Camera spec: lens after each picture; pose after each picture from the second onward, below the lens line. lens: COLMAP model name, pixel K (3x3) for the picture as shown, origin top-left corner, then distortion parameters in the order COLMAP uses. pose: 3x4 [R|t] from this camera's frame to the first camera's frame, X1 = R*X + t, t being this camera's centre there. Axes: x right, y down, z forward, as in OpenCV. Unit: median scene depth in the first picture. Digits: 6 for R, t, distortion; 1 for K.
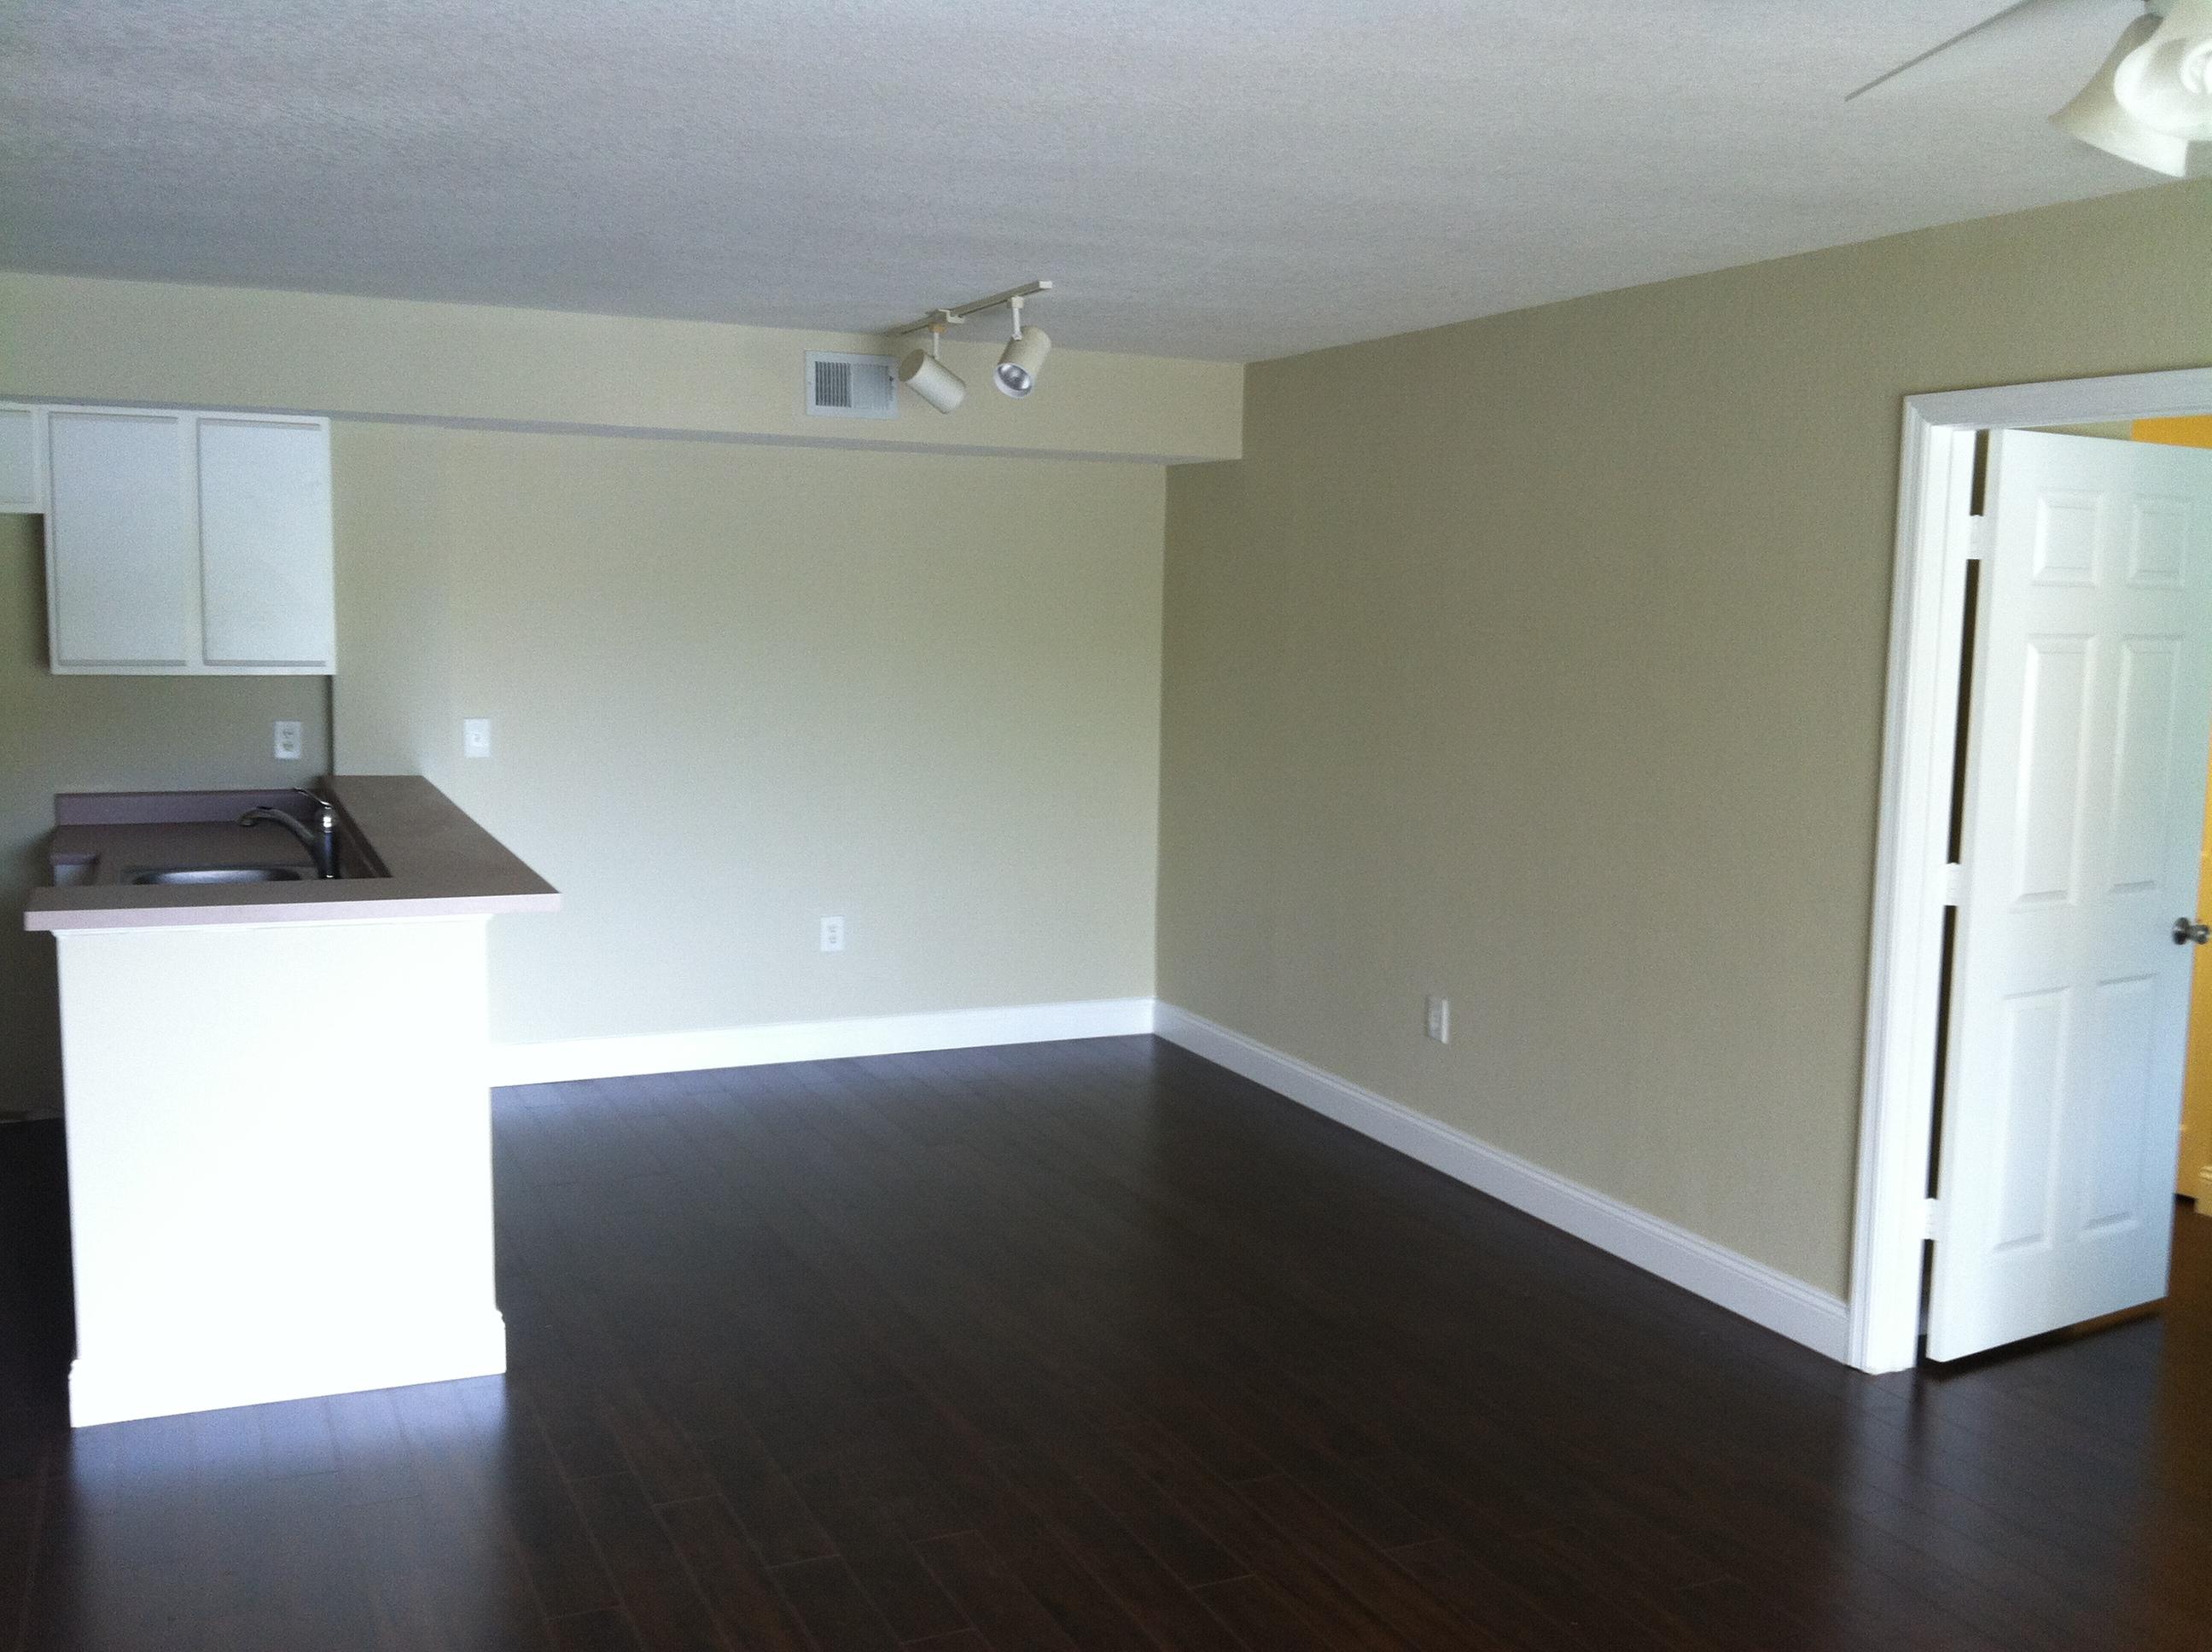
lens RADIAL K [[2083.1, 0, 1106.0], [0, 2083.1, 826.0], [0, 0, 1]] dist [0.000275, -0.010938]
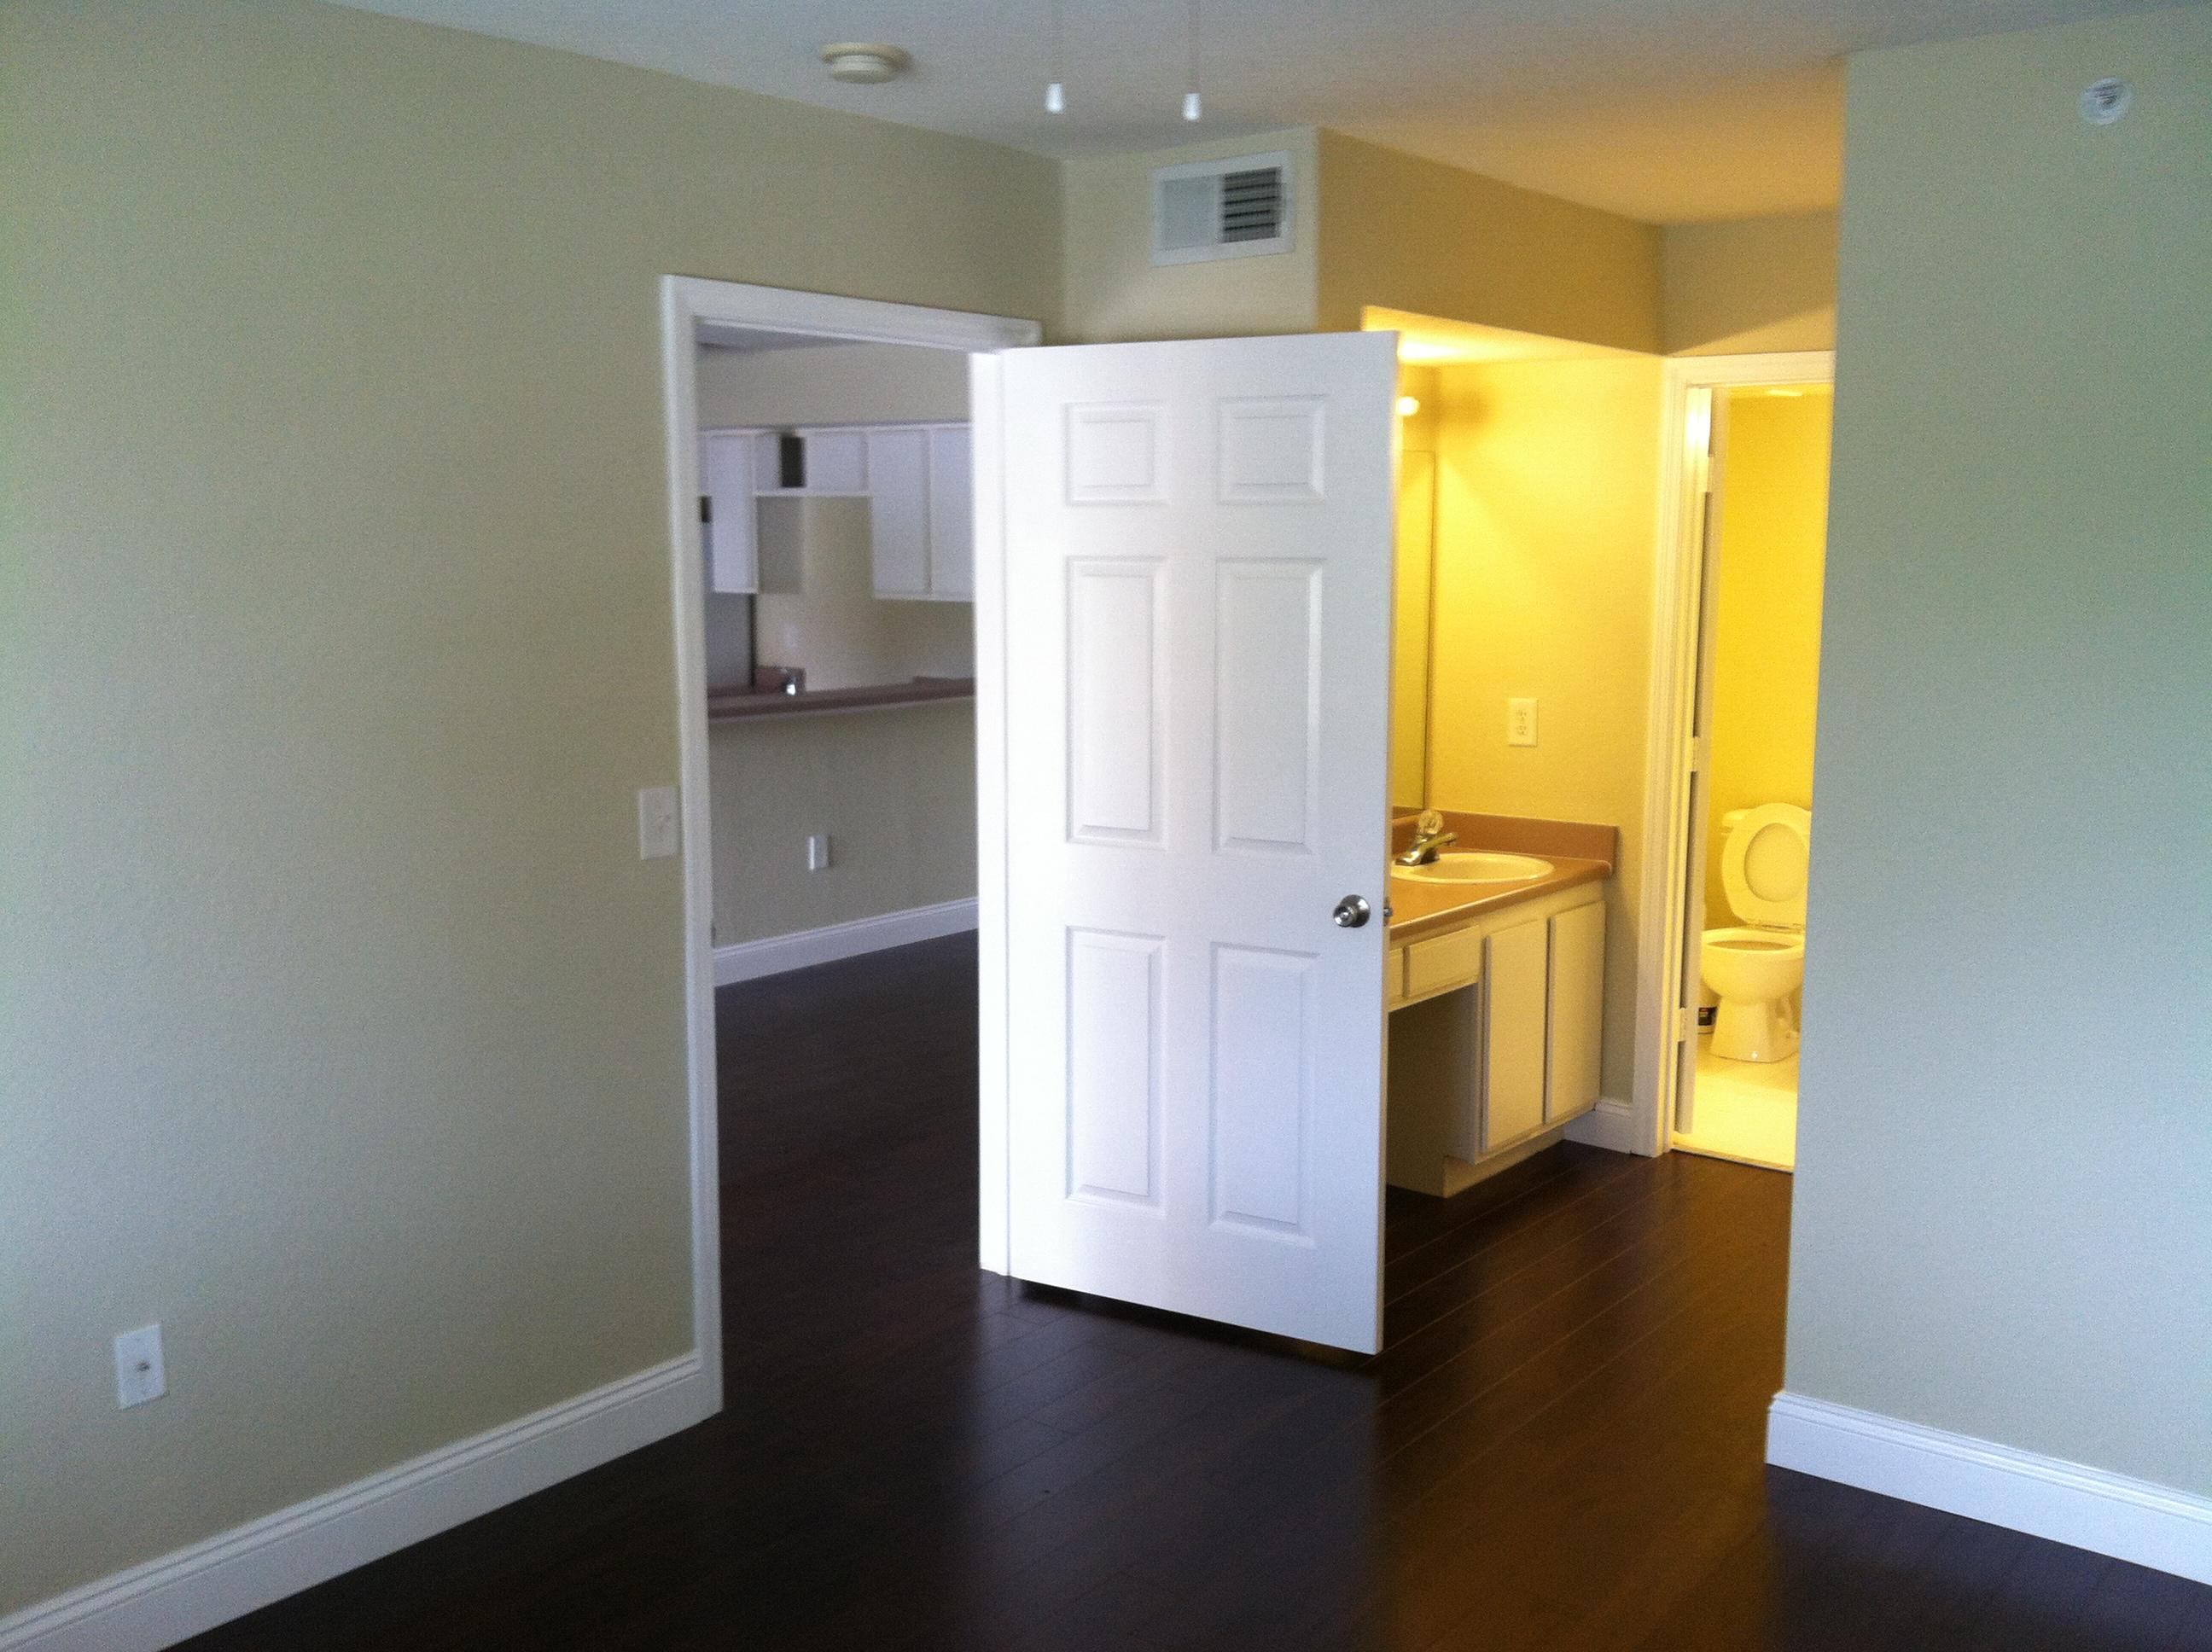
lens RADIAL K [[2083.1, 0, 1106.0], [0, 2083.1, 826.0], [0, 0, 1]] dist [0.000275, -0.010938]
pose [[0.466676, 0.105088, -0.878163, 1.269474], [-0.095569, 0.993094, 0.068054, -0.033136], [0.879250, 0.052165, 0.473496, 0.538123]]
